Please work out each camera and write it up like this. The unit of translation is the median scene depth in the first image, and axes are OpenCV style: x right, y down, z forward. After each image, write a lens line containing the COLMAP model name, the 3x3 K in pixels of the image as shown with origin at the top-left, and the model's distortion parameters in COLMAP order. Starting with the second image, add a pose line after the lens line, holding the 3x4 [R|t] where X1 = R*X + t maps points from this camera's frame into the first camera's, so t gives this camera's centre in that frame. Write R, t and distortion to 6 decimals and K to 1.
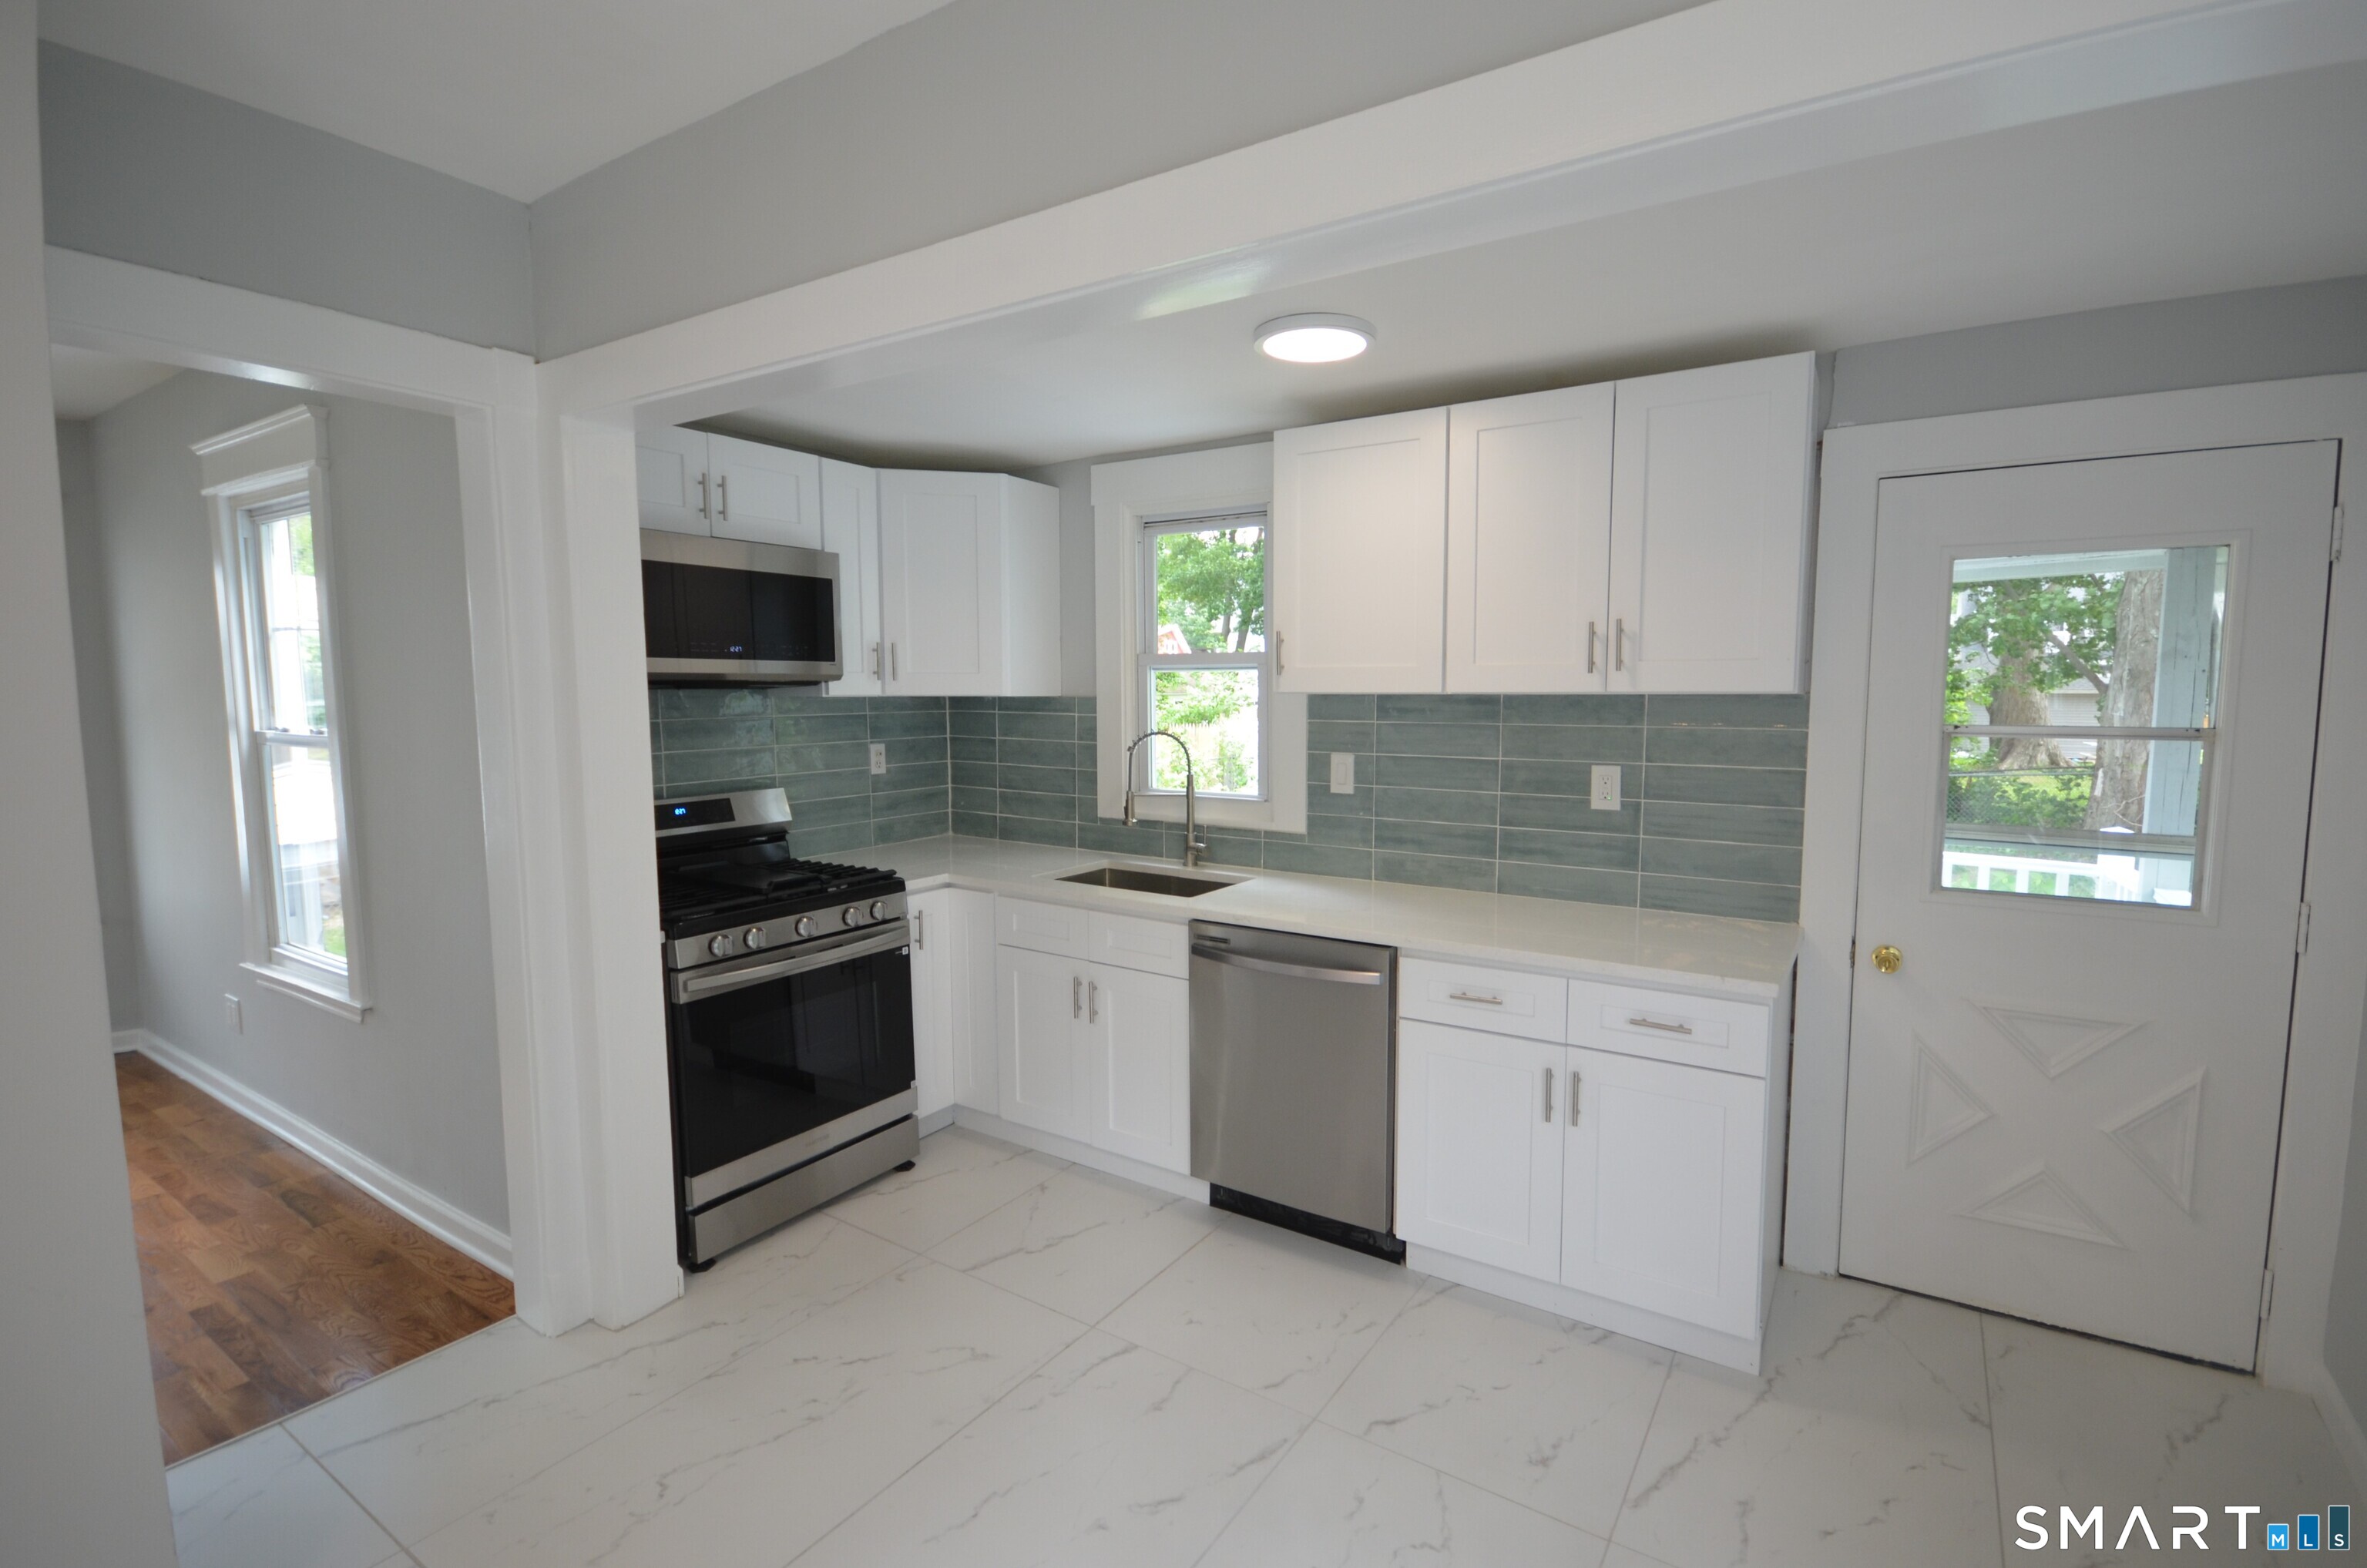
lens RADIAL K [[1088.1, 0, 1183.5], [0, 1088.1, 784.0], [0, 0, 1]] dist [0.000757, 0.000011]
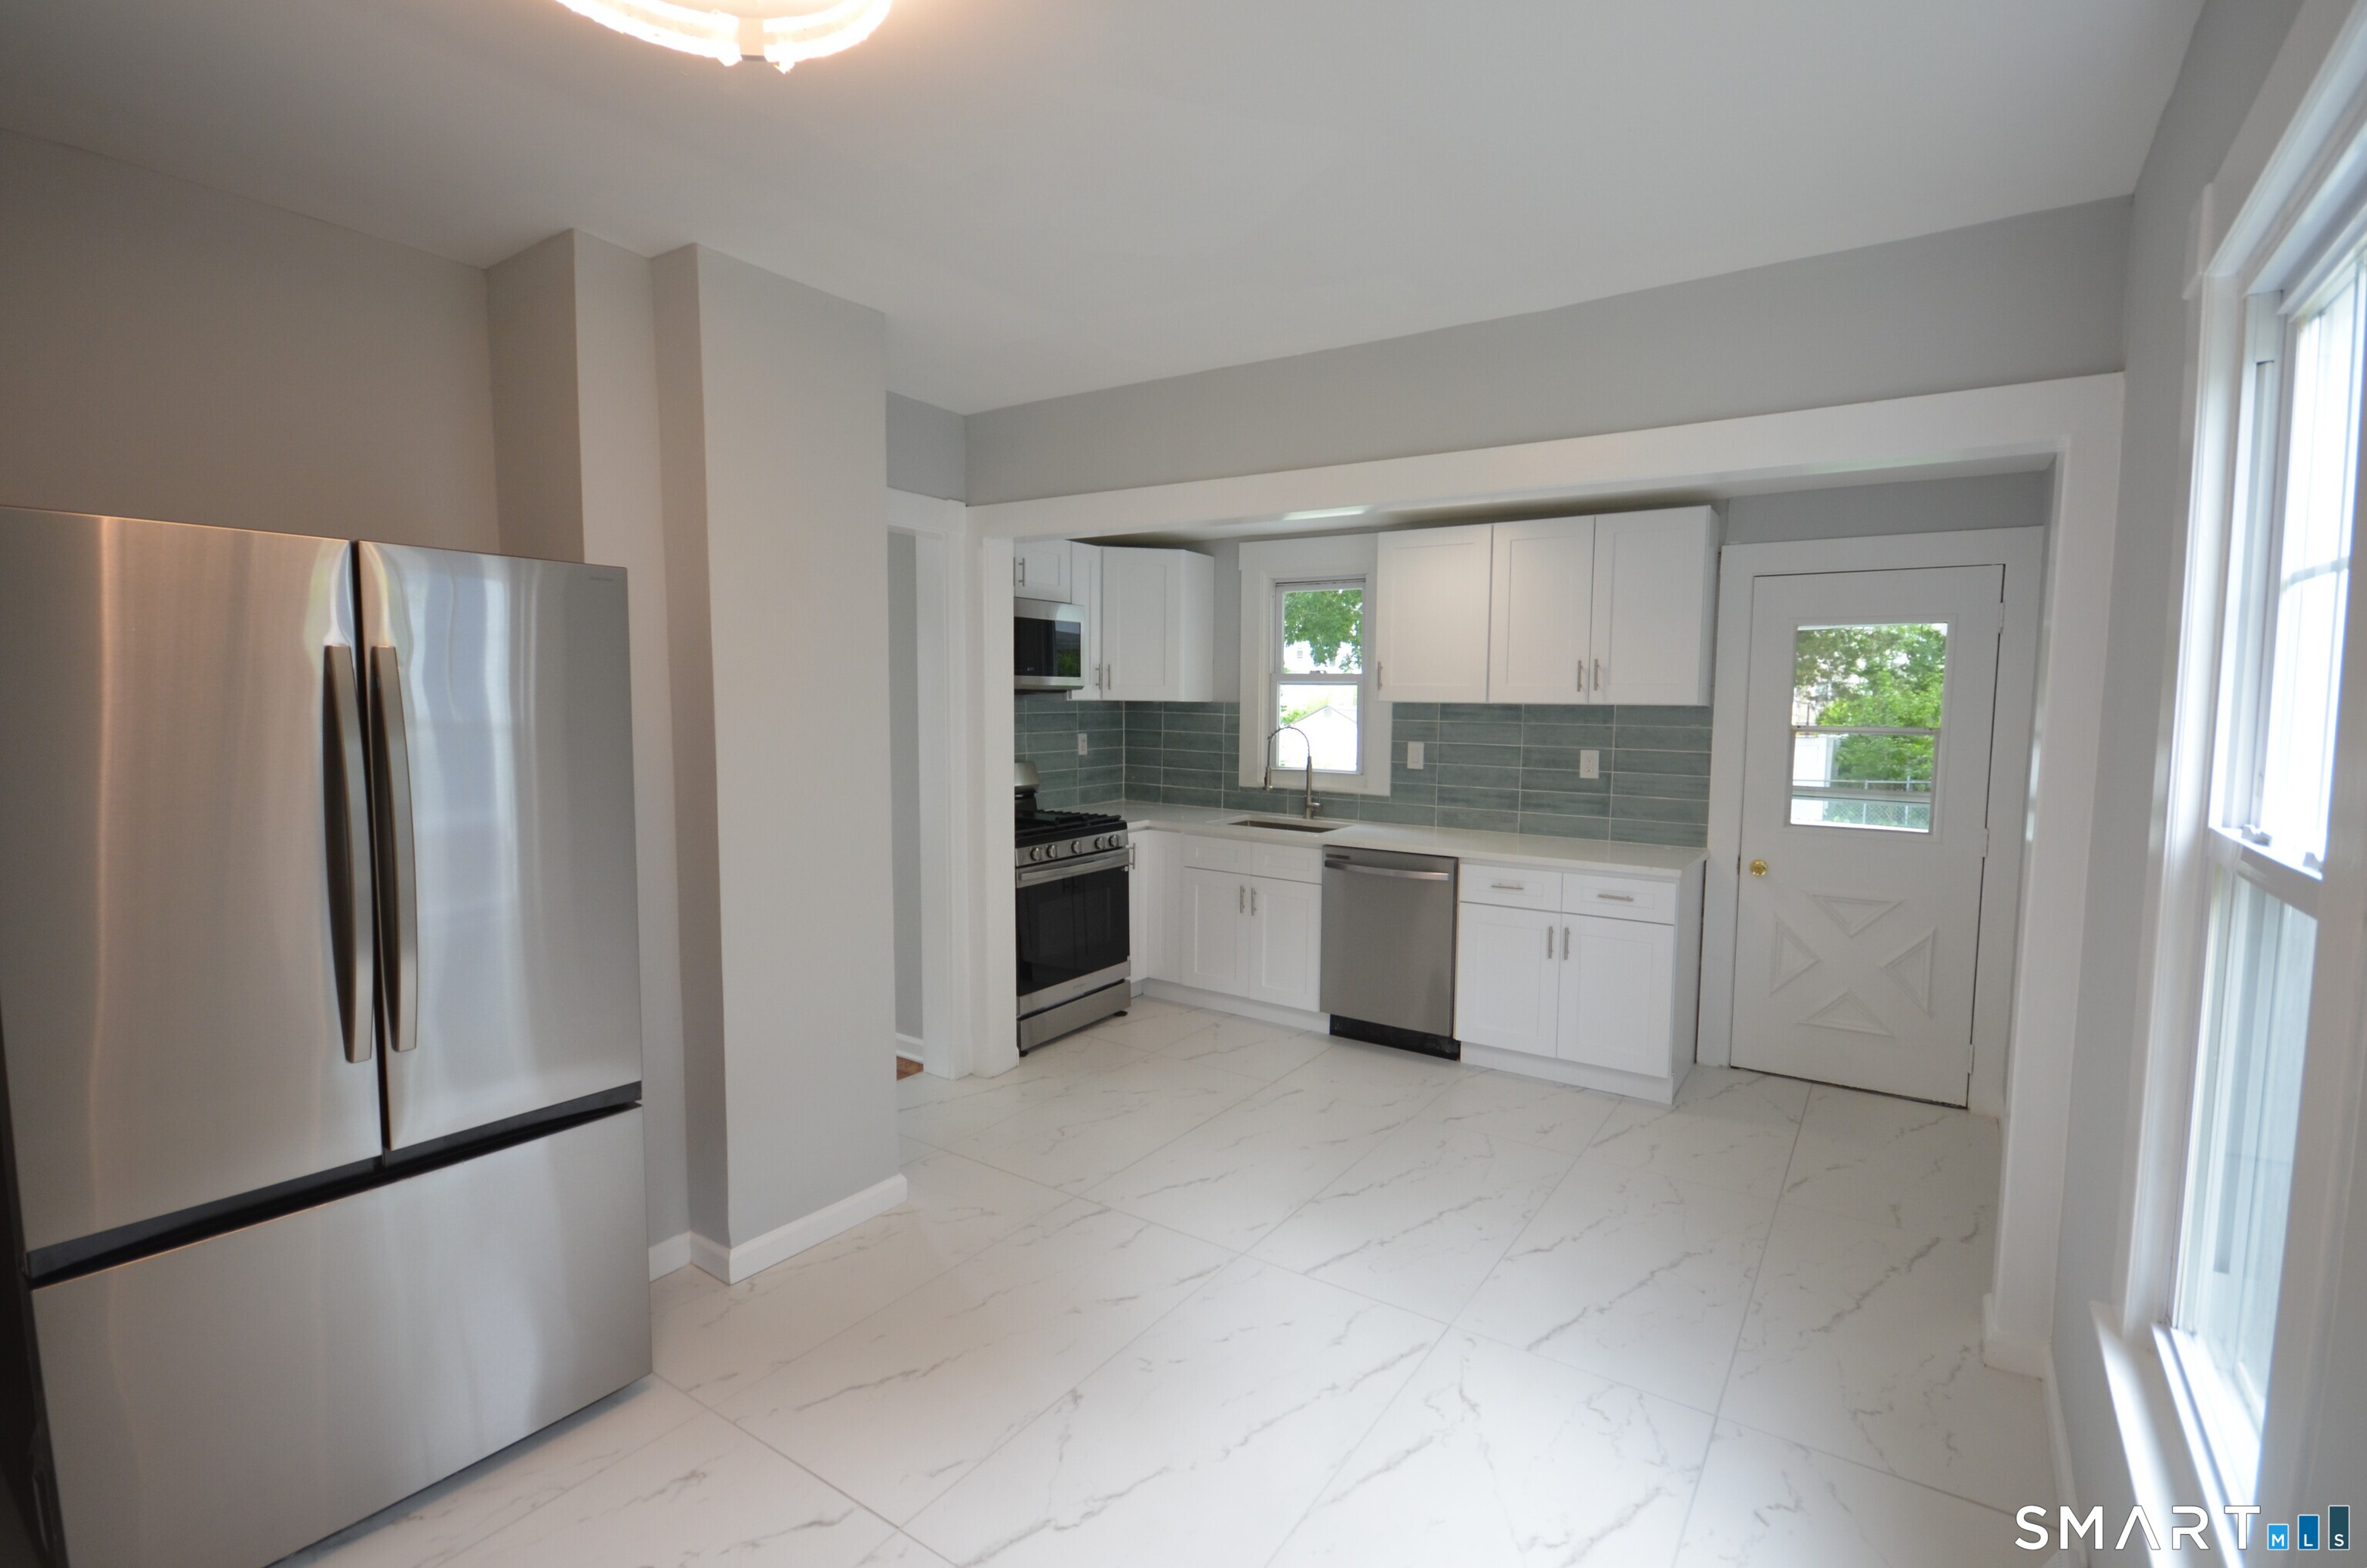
lens RADIAL K [[1088.1, 0, 1183.5], [0, 1088.1, 784.0], [0, 0, 1]] dist [0.000757, 0.000011]
pose [[0.999894, 0.011930, -0.008339, -0.170524], [-0.011978, 0.999912, -0.005651, 0.044377], [0.008271, 0.005750, 0.999949, -0.532370]]
